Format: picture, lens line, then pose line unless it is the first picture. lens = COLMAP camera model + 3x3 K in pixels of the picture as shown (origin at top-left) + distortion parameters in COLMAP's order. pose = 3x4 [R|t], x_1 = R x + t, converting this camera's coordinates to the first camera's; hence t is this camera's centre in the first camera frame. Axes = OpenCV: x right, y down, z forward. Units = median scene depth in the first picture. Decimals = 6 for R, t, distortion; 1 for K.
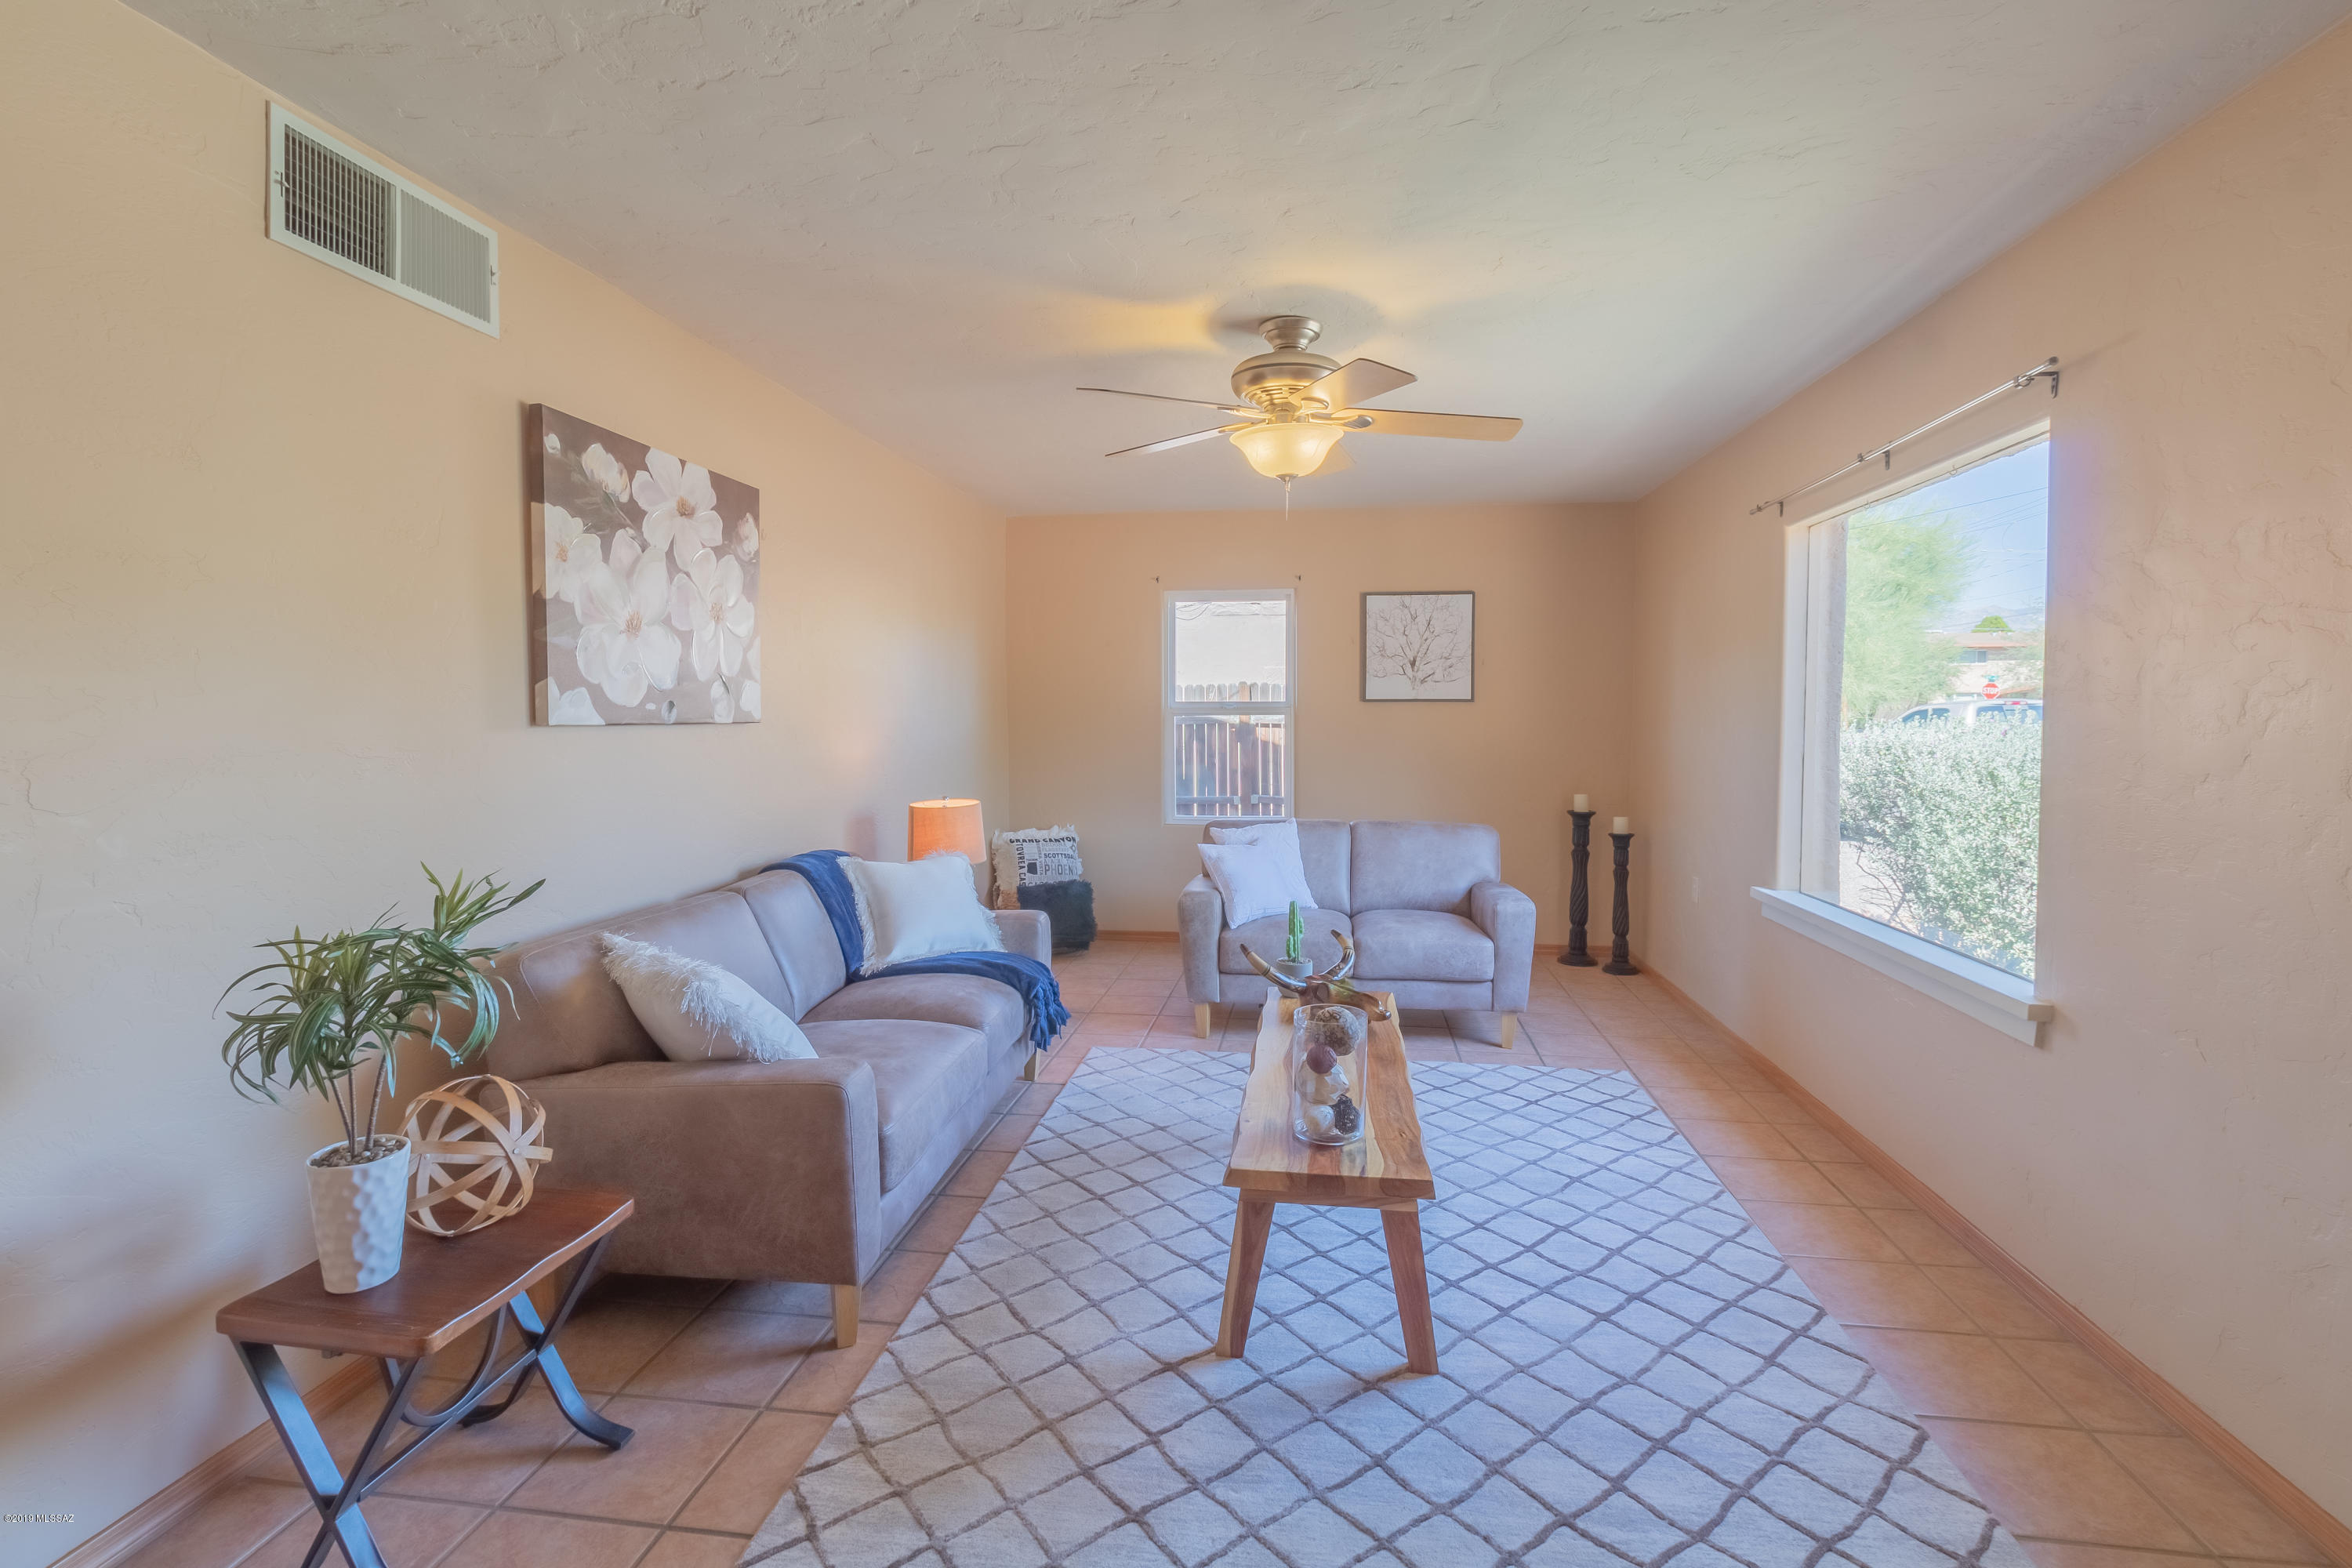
lens RADIAL K [[1106.0, 0, 1153.3], [0, 1106.0, 761.0], [0, 0, 1]] dist [0.002634, 0.000908]
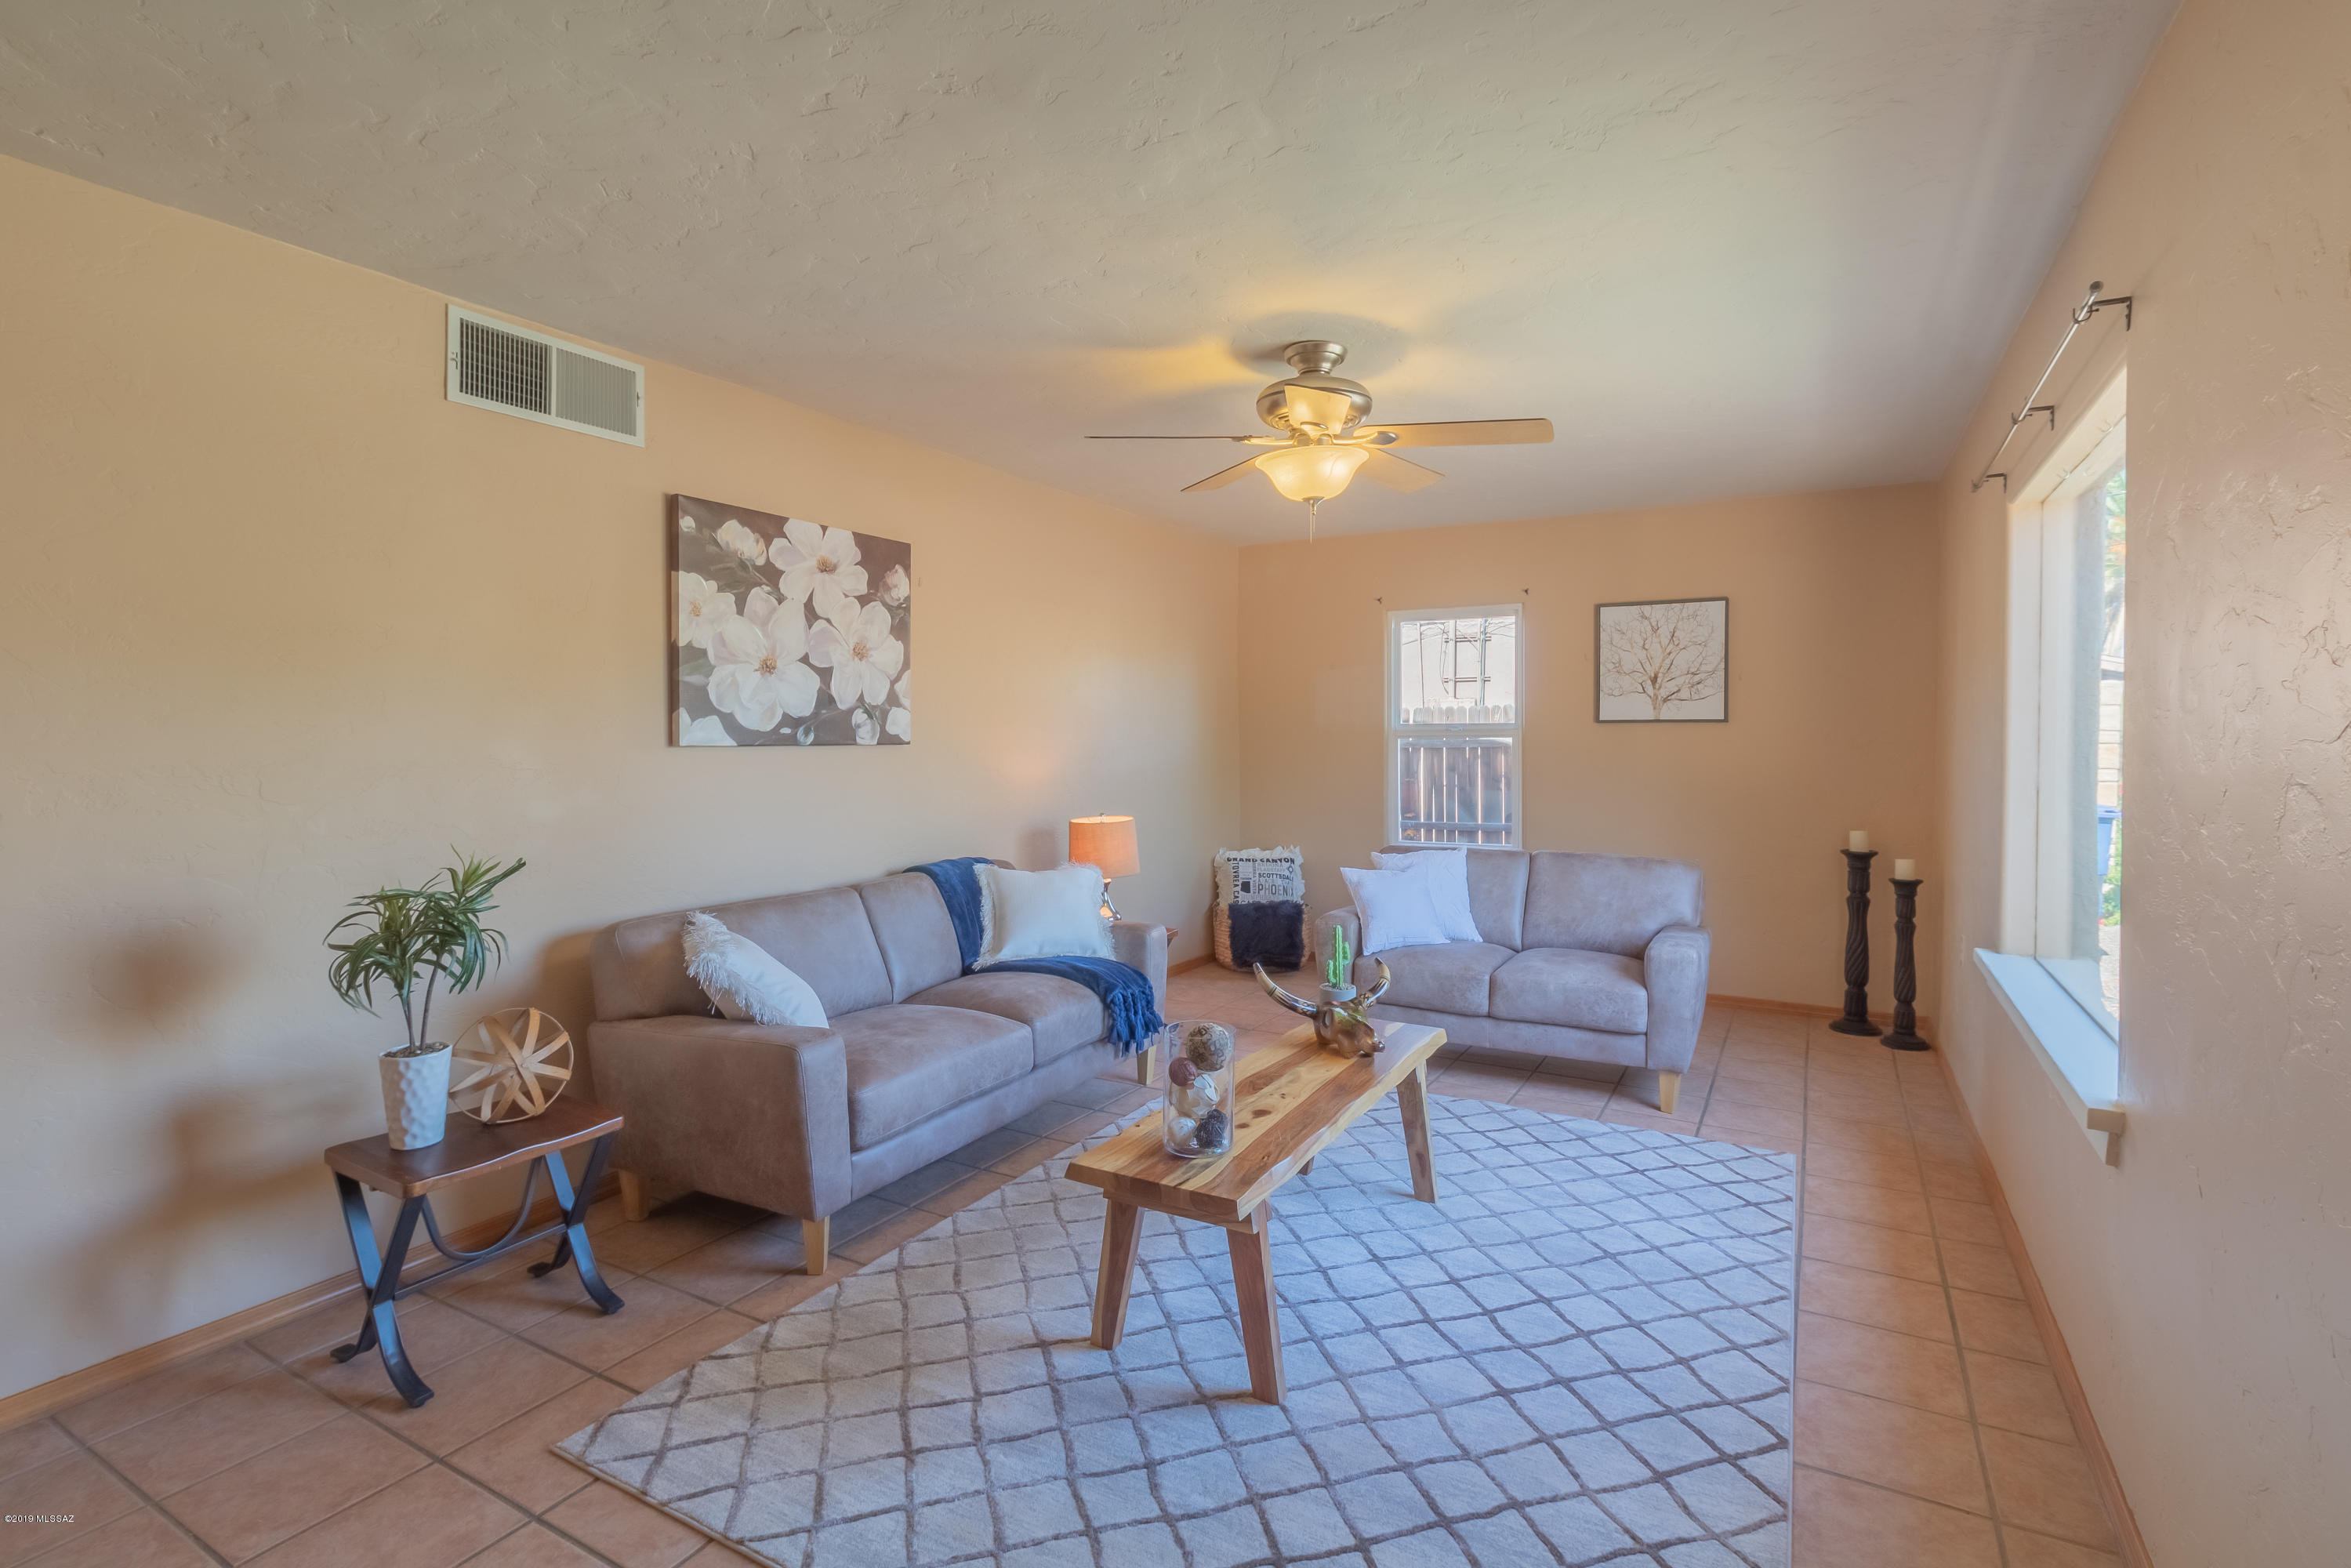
lens RADIAL K [[1105.5, 0, 1147.1], [0, 1105.5, 760.4], [0, 0, 1]] dist [0.002634, 0.000908]
pose [[0.928828, 0.006851, -0.370449, 0.405008], [-0.014781, 0.999718, -0.018572, -0.000082], [0.370217, 0.022725, 0.928667, 0.022978]]
